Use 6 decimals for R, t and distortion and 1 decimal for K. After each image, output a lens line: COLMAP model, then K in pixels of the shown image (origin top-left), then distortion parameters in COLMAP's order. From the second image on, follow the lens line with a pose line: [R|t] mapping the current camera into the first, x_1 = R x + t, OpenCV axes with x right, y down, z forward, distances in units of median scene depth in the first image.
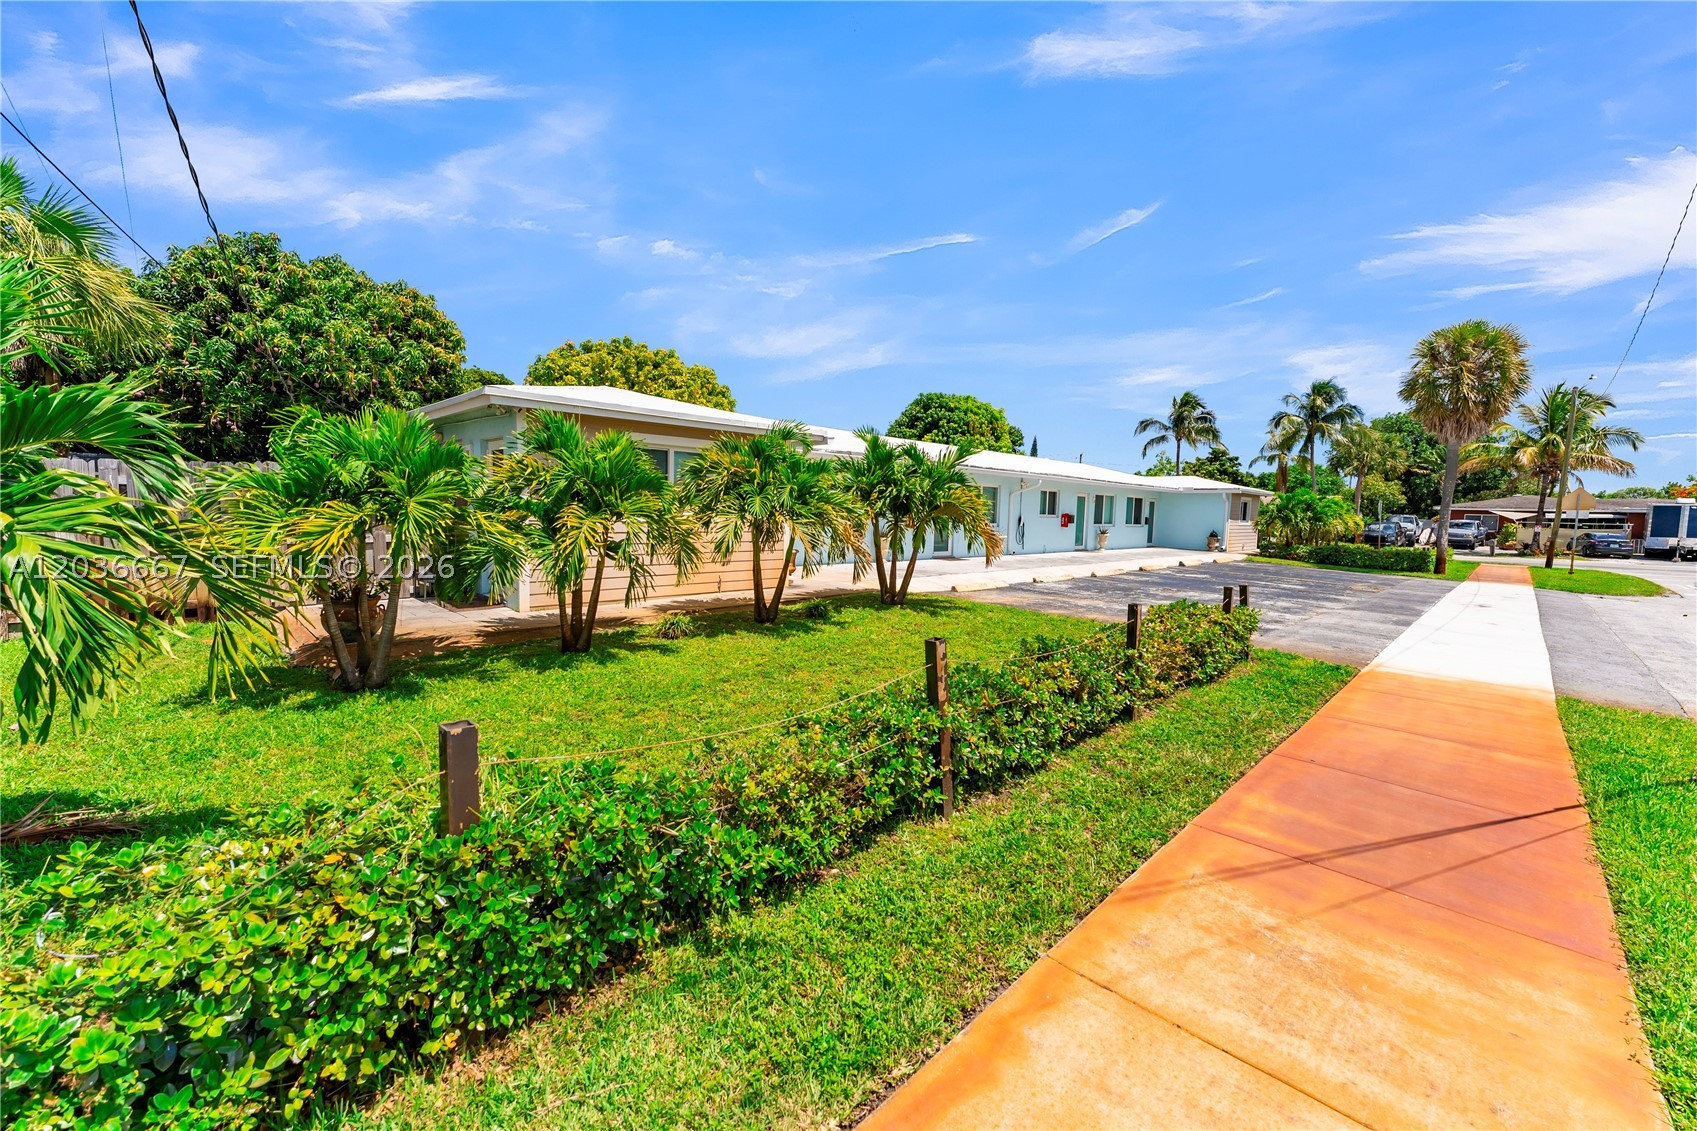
lens RADIAL K [[680.6, 0, 845.0], [0, 680.6, 564.3], [0, 0, 1]] dist [0.000389, -0.000028]
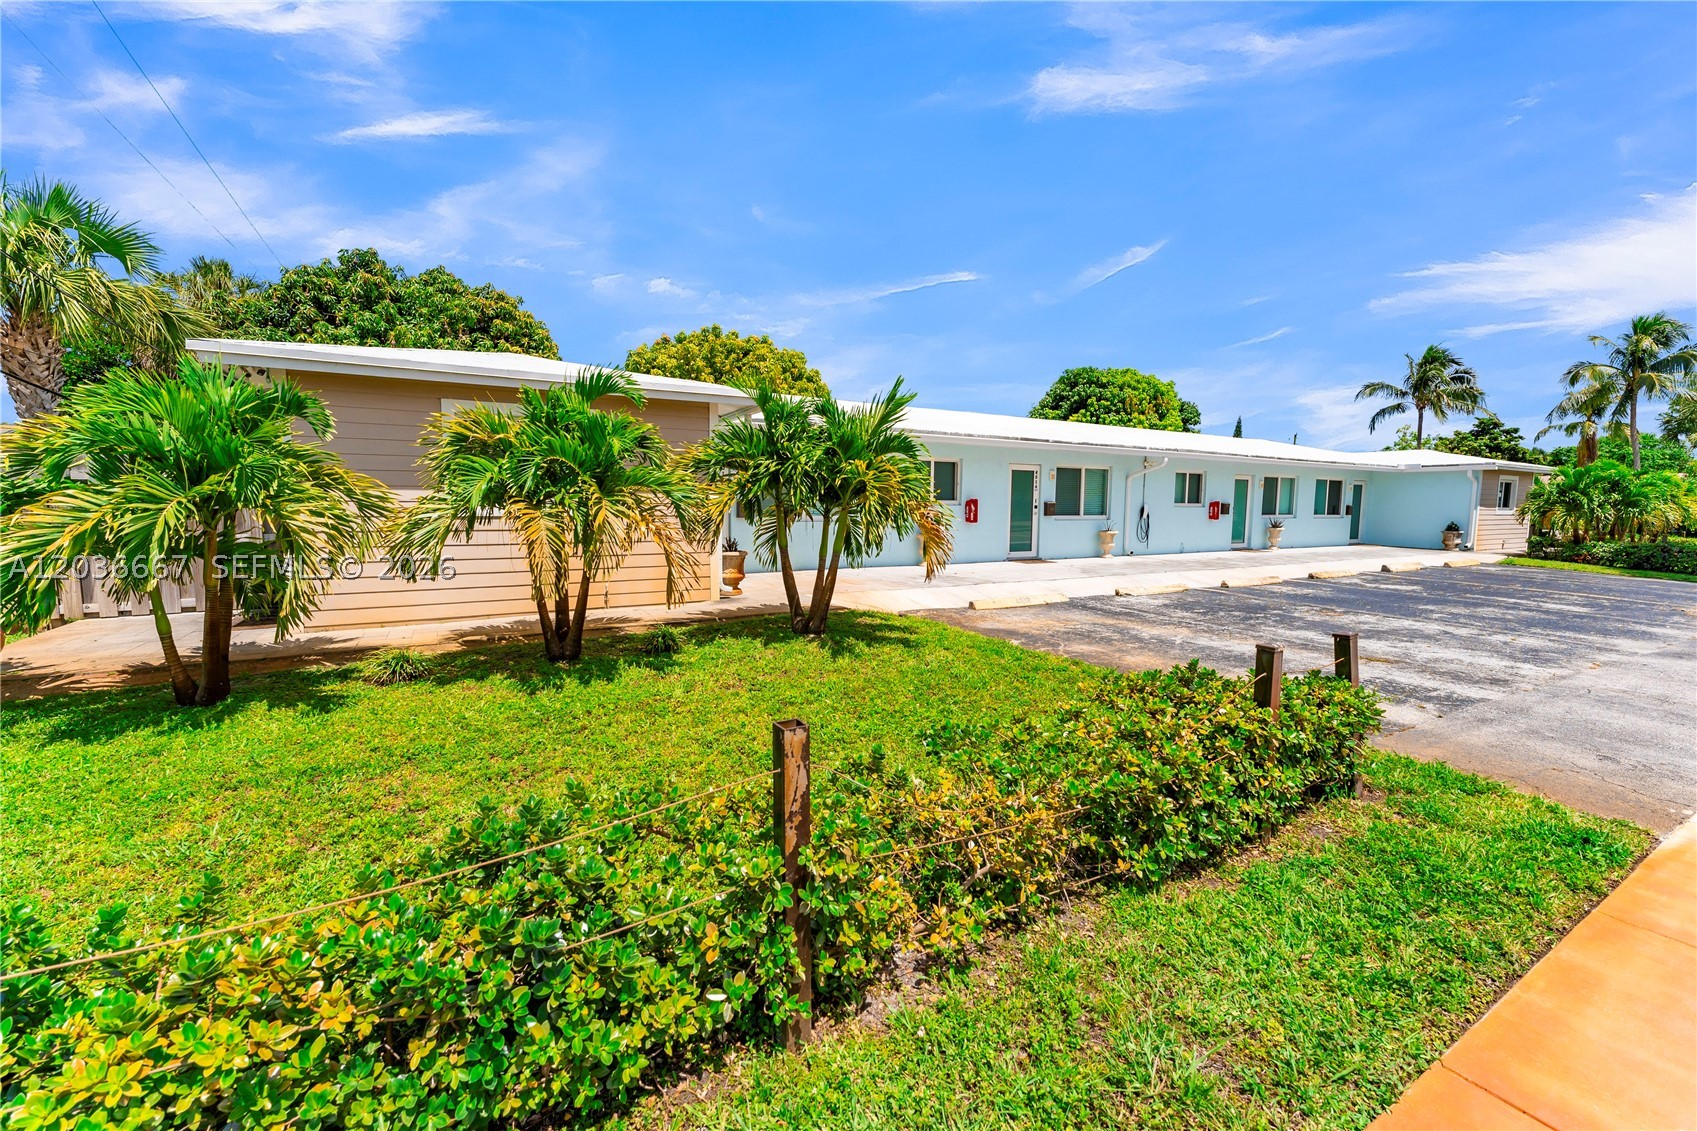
lens RADIAL K [[680.6, 0, 845.0], [0, 680.6, 564.3], [0, 0, 1]] dist [0.000389, -0.000028]
pose [[0.965569, 0.005962, -0.260081, 0.111261], [-0.004692, 0.999974, 0.005505, -0.005524], [0.260107, -0.004095, 0.965571, 0.135323]]
